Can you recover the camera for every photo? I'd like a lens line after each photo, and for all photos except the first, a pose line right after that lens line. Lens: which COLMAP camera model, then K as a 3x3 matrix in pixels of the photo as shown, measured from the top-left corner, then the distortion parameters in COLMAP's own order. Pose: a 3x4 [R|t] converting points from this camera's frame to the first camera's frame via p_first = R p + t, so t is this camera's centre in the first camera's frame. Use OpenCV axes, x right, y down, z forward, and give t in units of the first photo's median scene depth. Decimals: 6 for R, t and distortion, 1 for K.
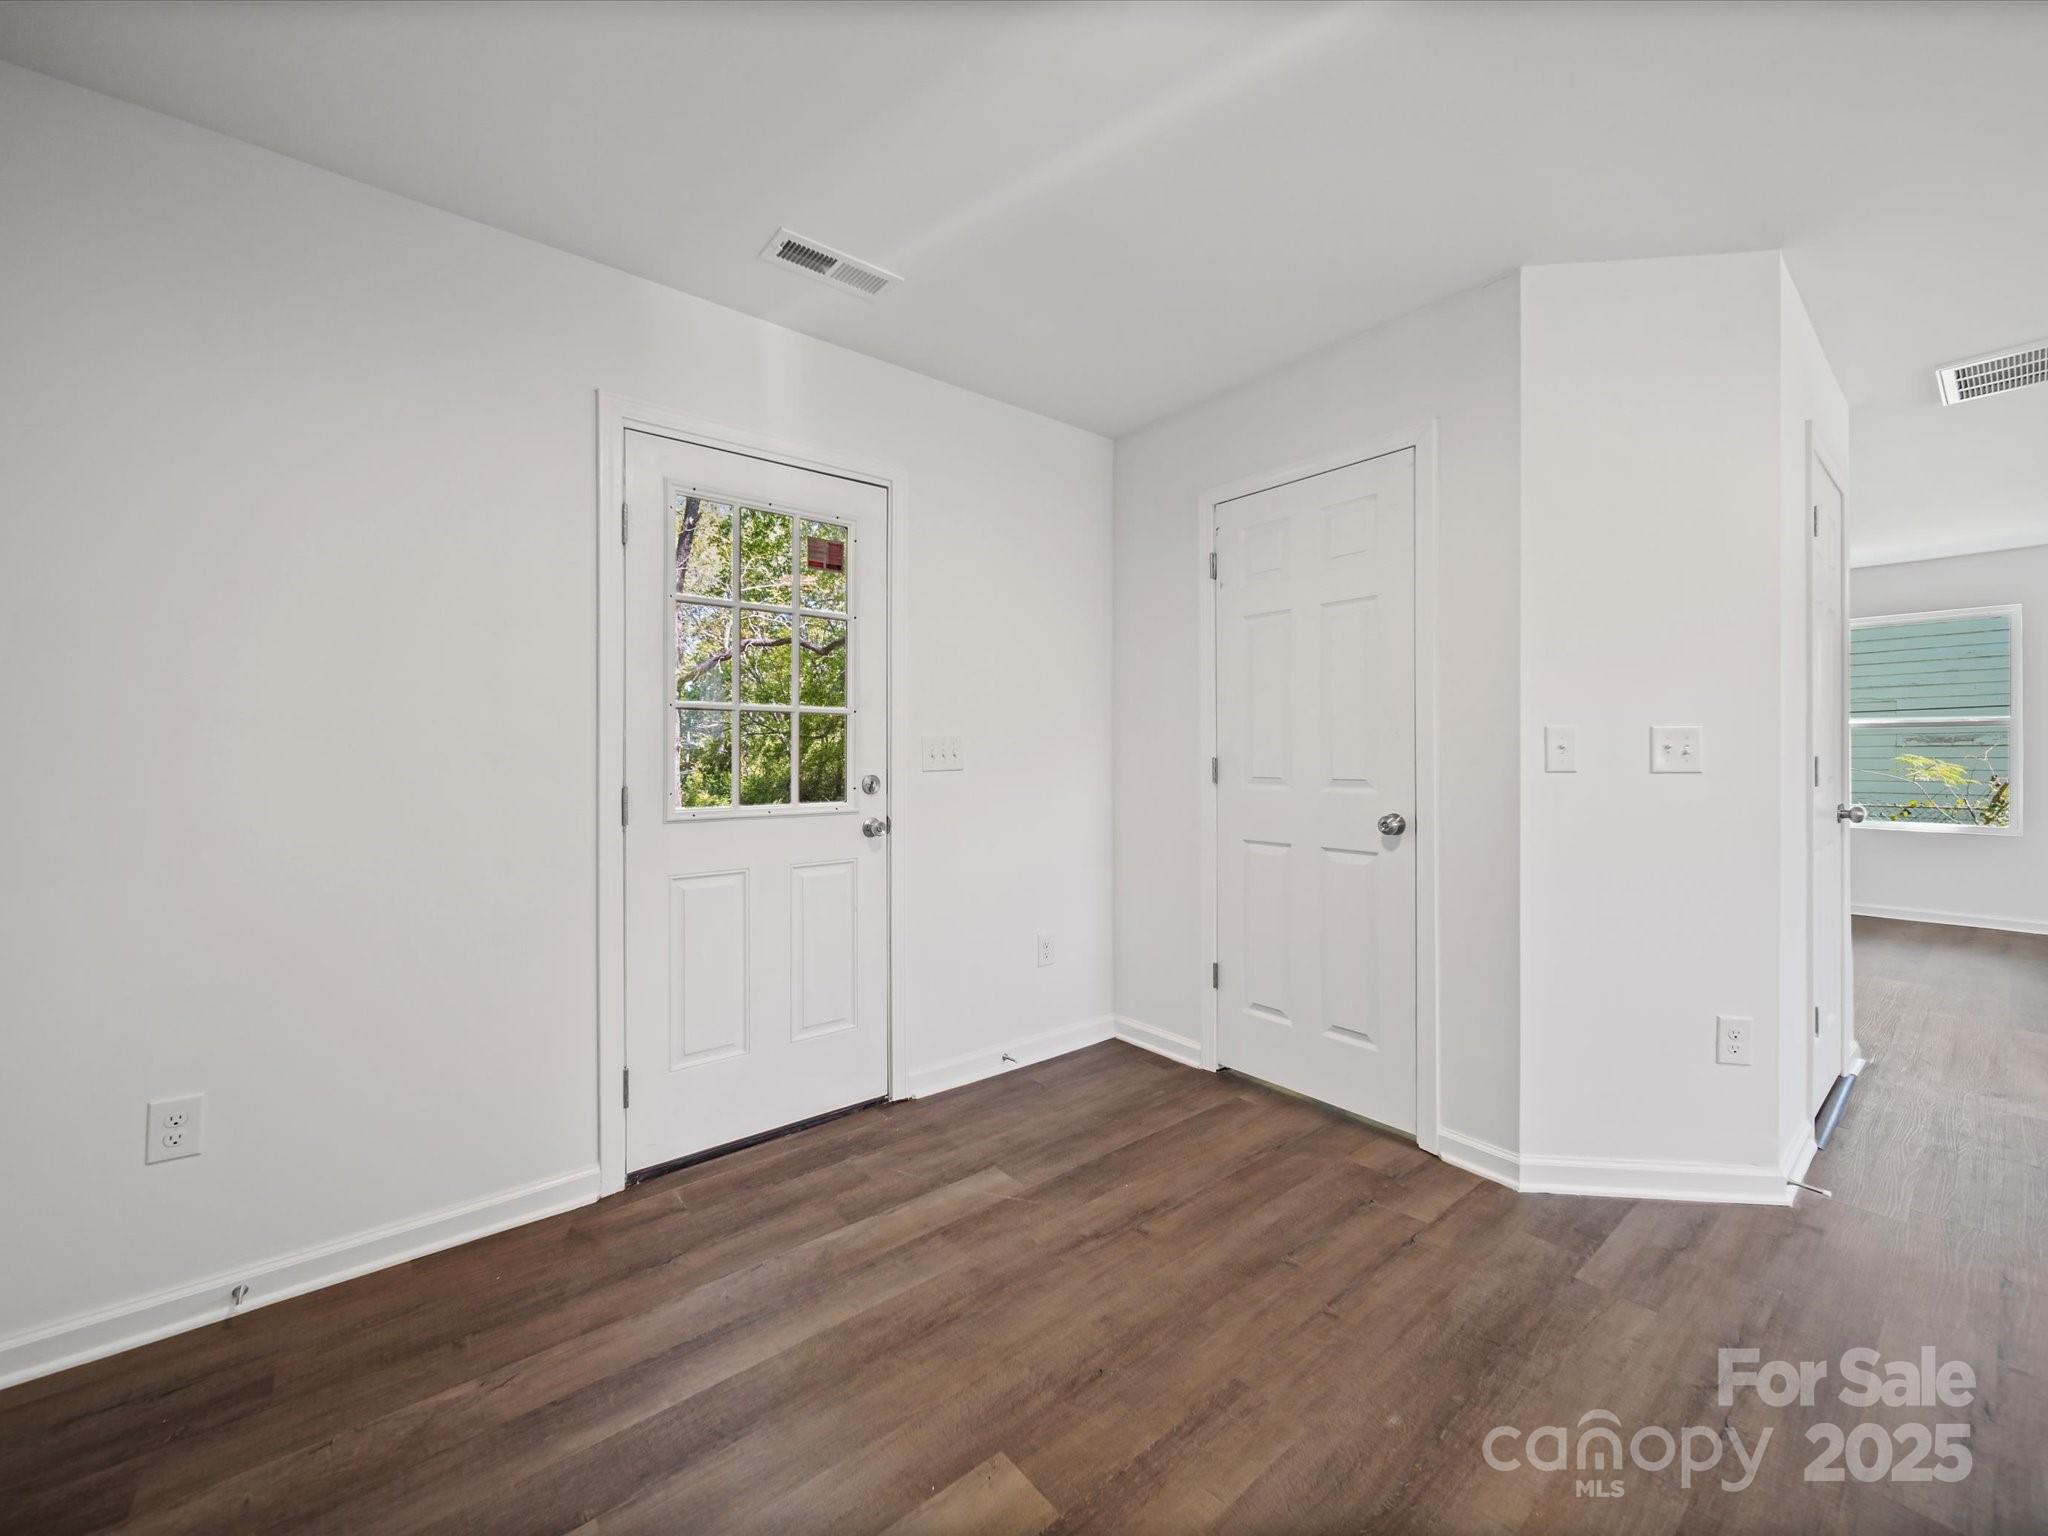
lens RADIAL K [[807.1, 0, 1012.5], [0, 807.1, 763.9], [0, 0, 1]] dist [-0.000153, -0.000595]
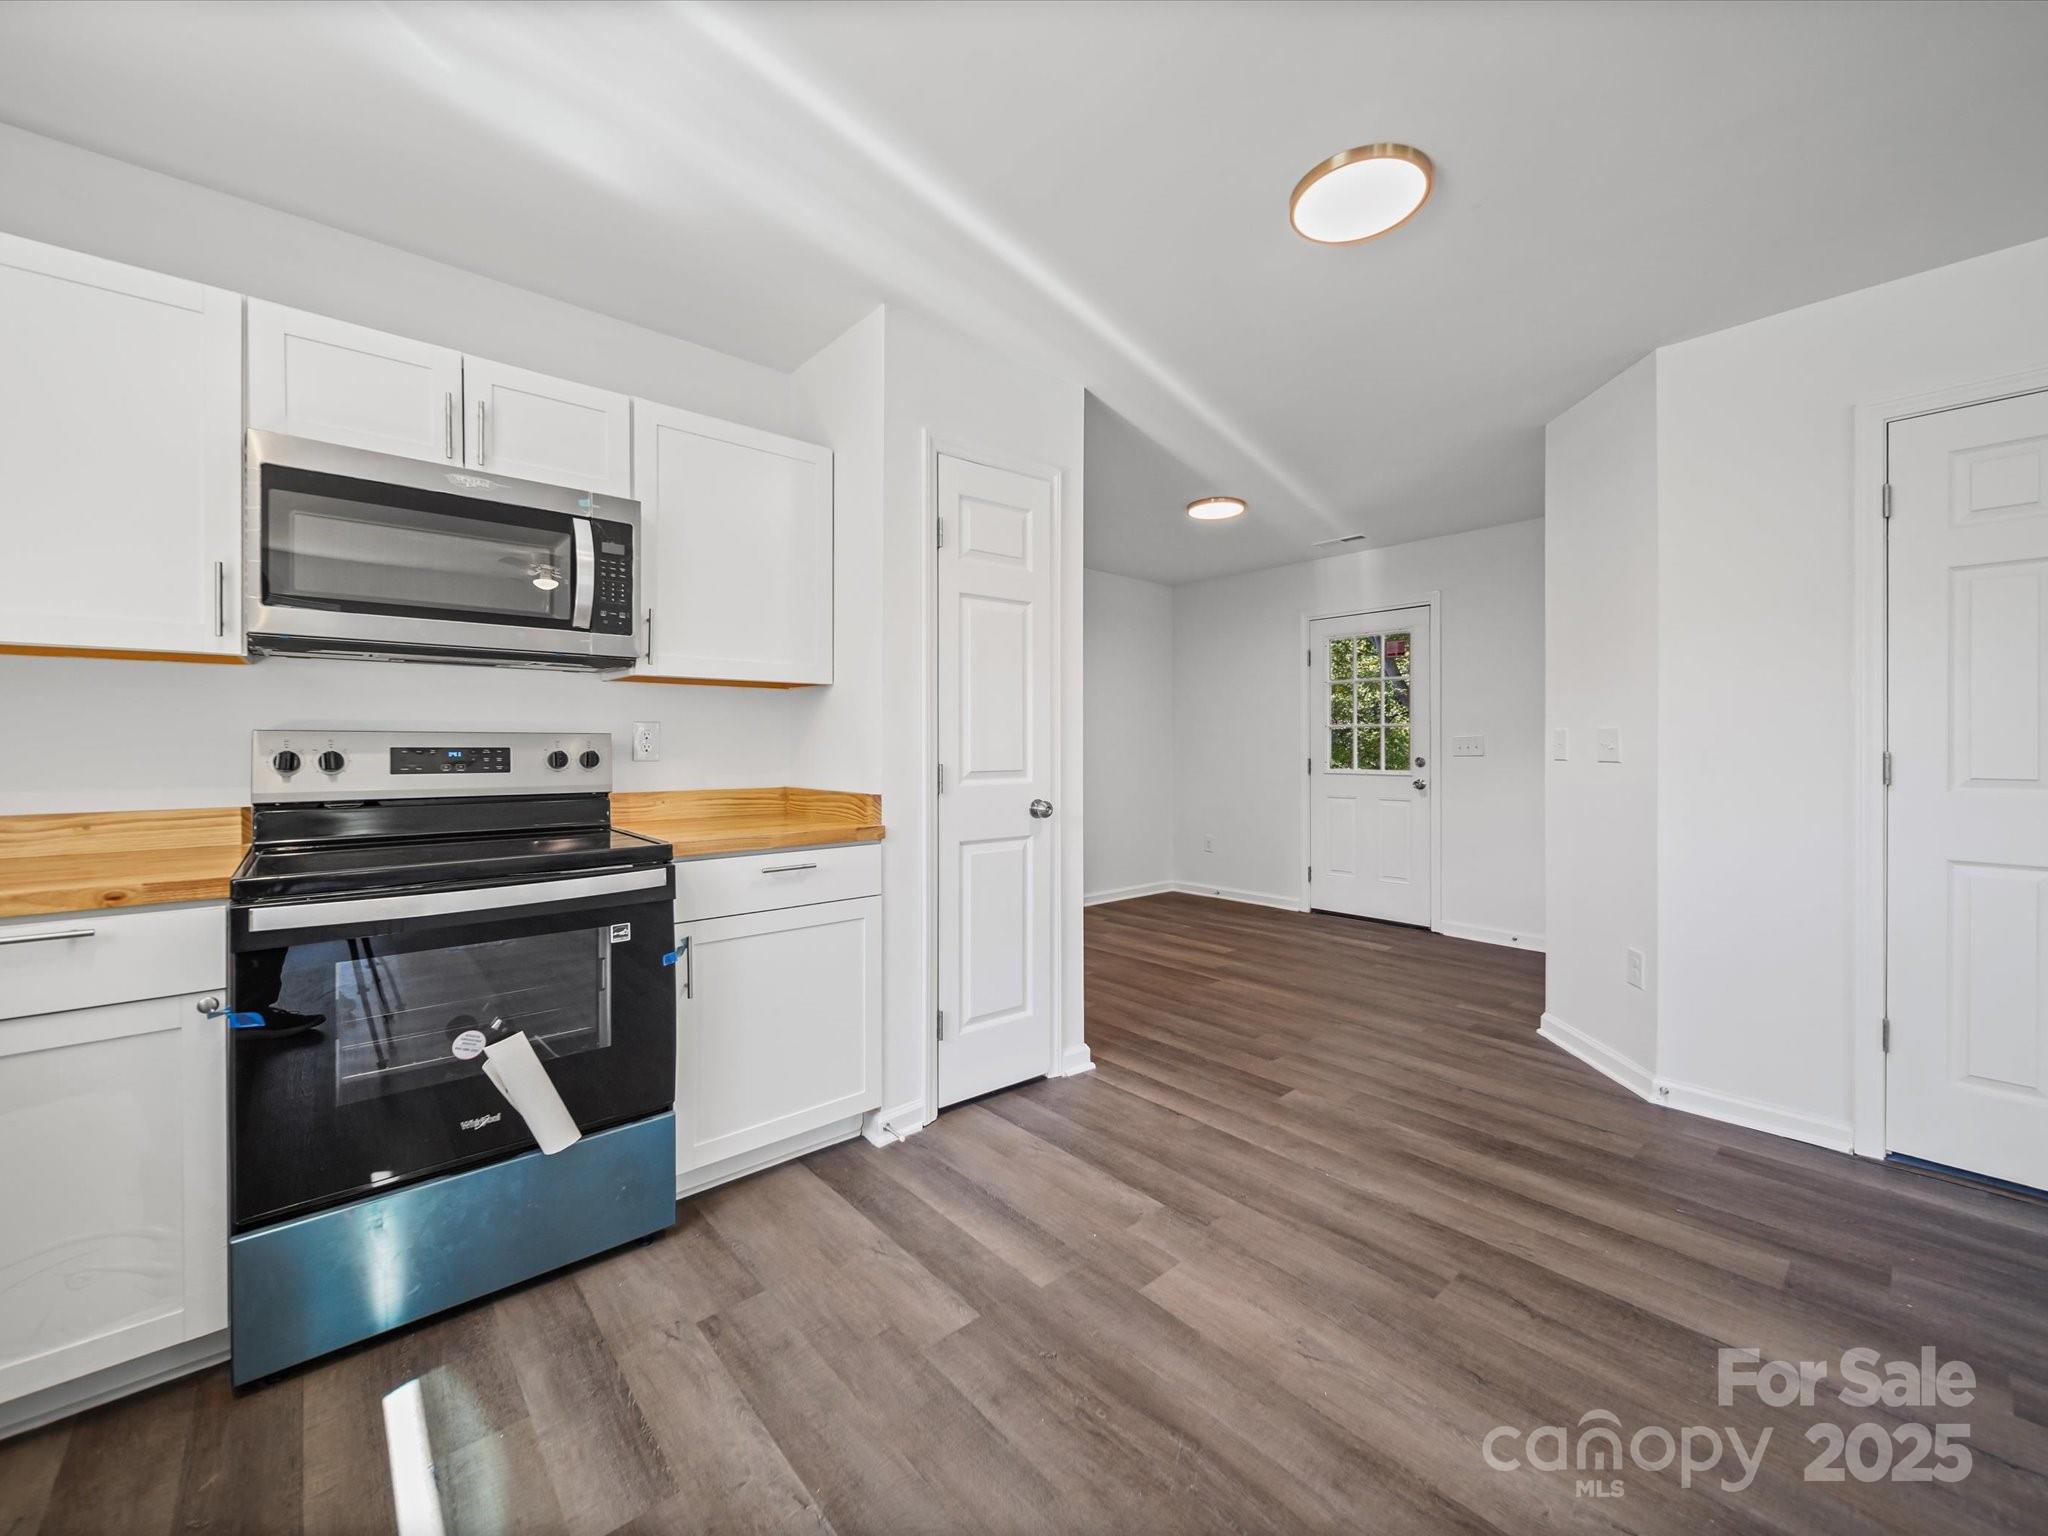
lens RADIAL K [[815.8, 0, 1020.4], [0, 815.8, 744.1], [0, 0, 1]] dist [-0.001193, -0.000510]
pose [[0.045041, 0.001060, -0.998985, 2.131767], [-0.014425, 0.999896, 0.000411, -0.005813], [0.998881, 0.014392, 0.045051, -0.060251]]
